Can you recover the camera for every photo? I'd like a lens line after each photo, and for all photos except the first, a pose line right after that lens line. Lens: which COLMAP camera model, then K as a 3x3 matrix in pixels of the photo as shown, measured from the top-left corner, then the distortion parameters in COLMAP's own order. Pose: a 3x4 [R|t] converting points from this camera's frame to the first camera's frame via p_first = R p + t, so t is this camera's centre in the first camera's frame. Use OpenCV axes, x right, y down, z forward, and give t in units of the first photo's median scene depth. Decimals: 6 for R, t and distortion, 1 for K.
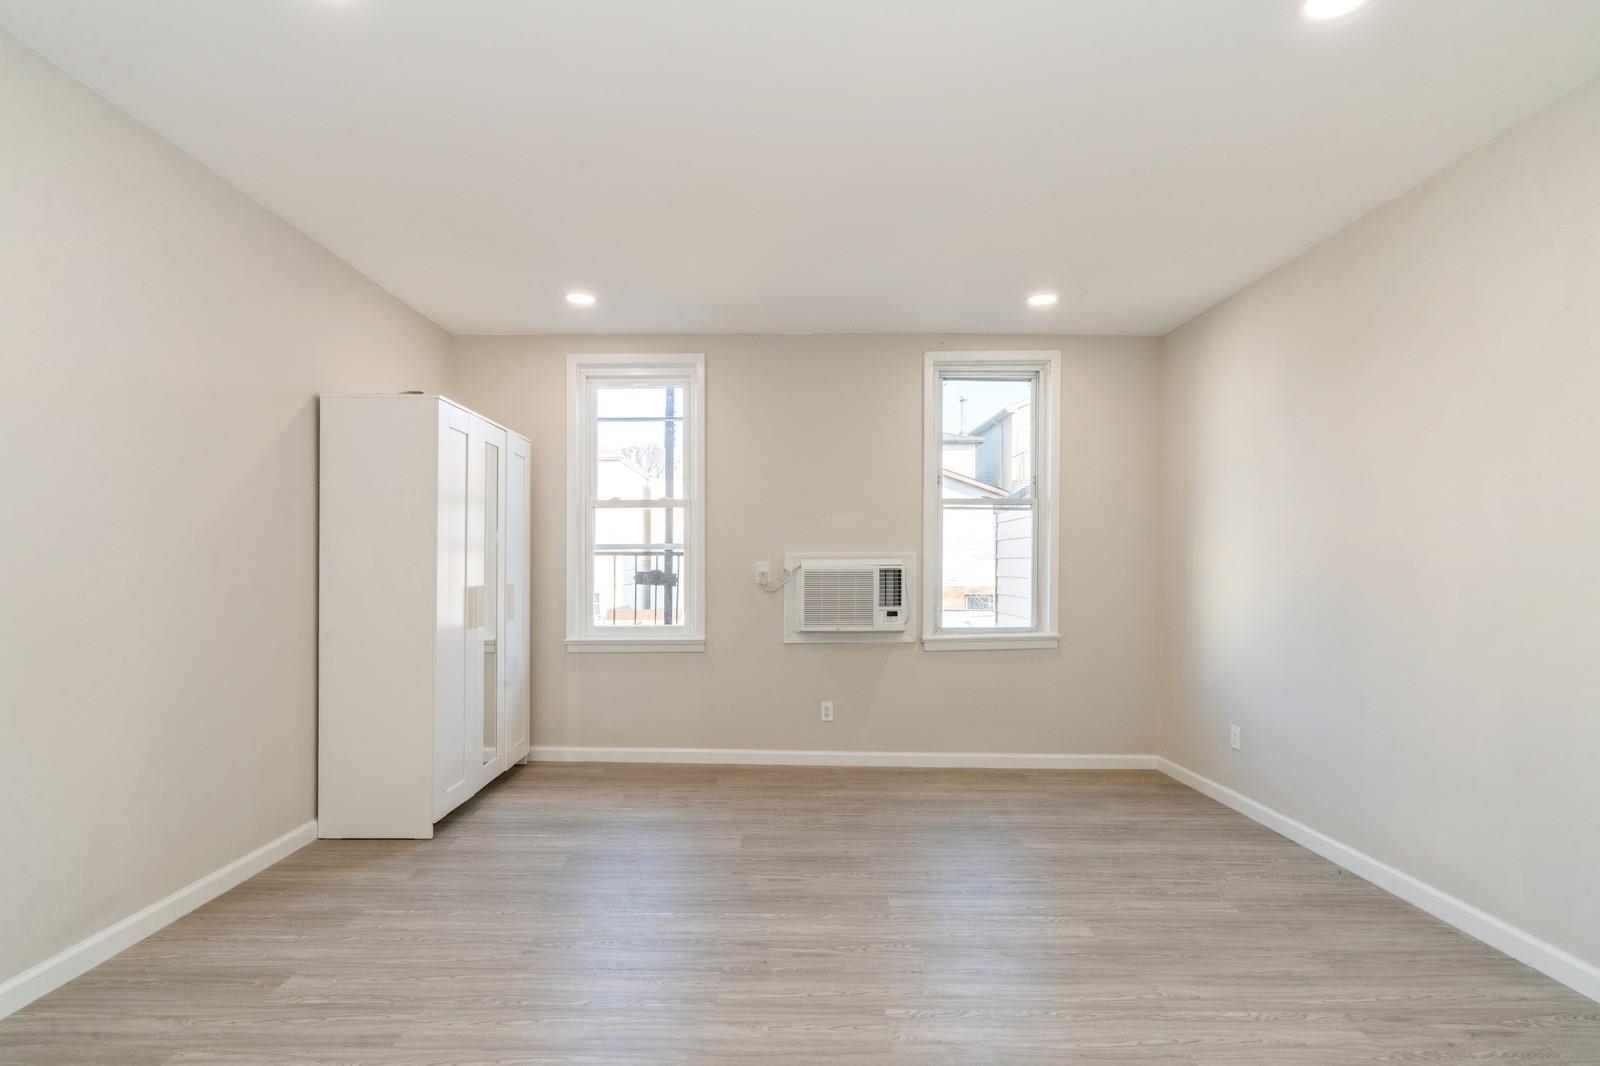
lens RADIAL K [[737.2, 0, 799.8], [0, 737.2, 574.0], [0, 0, 1]] dist [-0.011282, 0.006431]
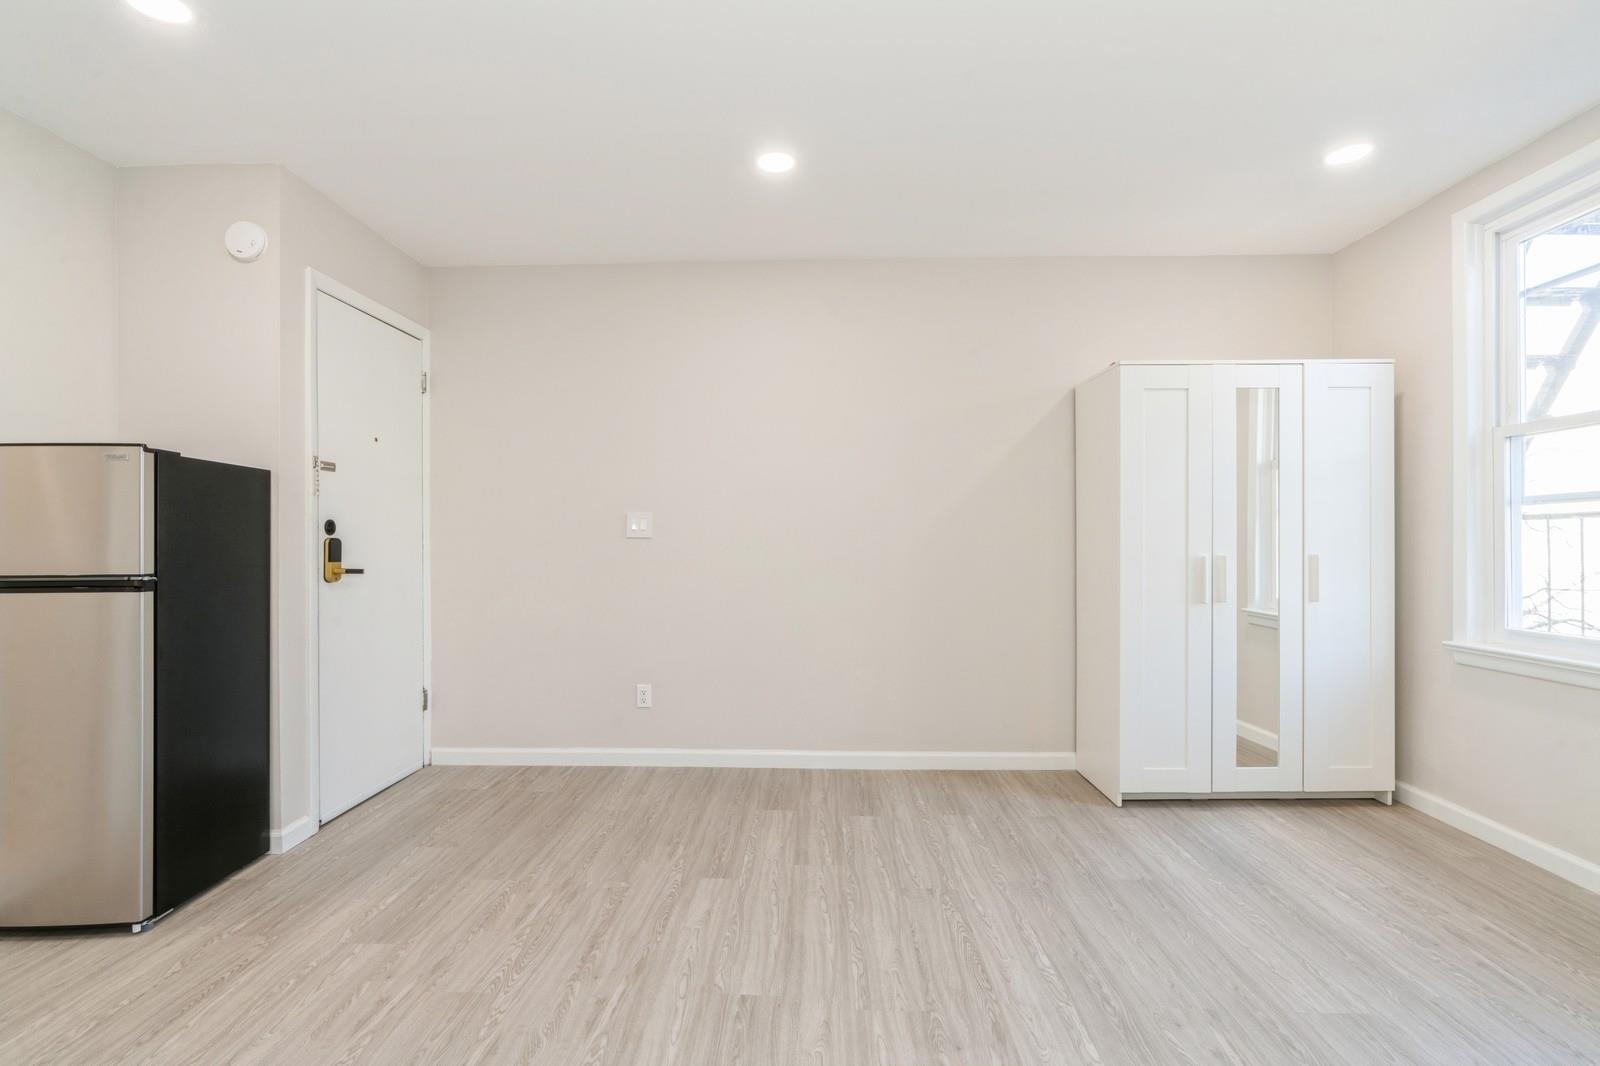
lens RADIAL K [[717.7, 0, 797.9], [0, 717.7, 542.3], [0, 0, 1]] dist [-0.012380, 0.005014]
pose [[-0.035970, 0.001632, -0.999352, 0.628697], [-0.009010, 0.999957, 0.001957, 0.003575], [0.999312, 0.009074, -0.035954, 0.772876]]
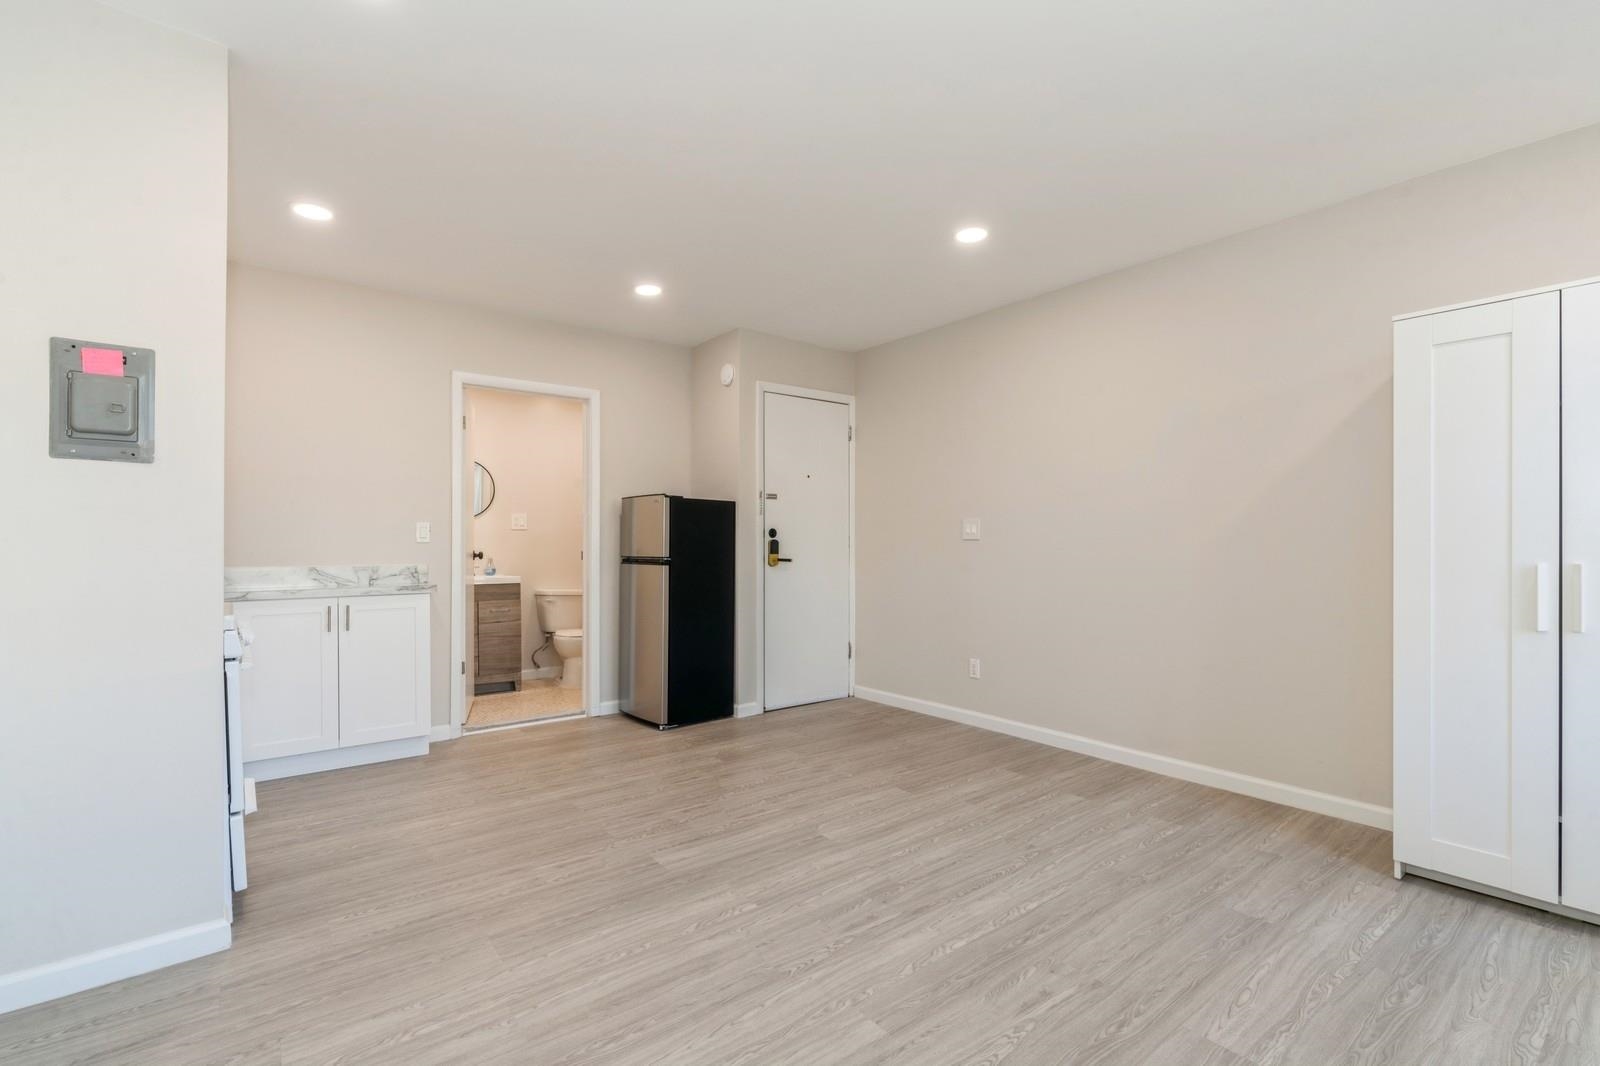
lens RADIAL K [[717.7, 0, 797.9], [0, 717.7, 542.3], [0, 0, 1]] dist [-0.012380, 0.005014]
pose [[-0.793115, -0.003859, -0.609059, 0.620256], [-0.009944, 0.999929, 0.006615, -0.000207], [0.608990, 0.011303, -0.793097, 1.572464]]
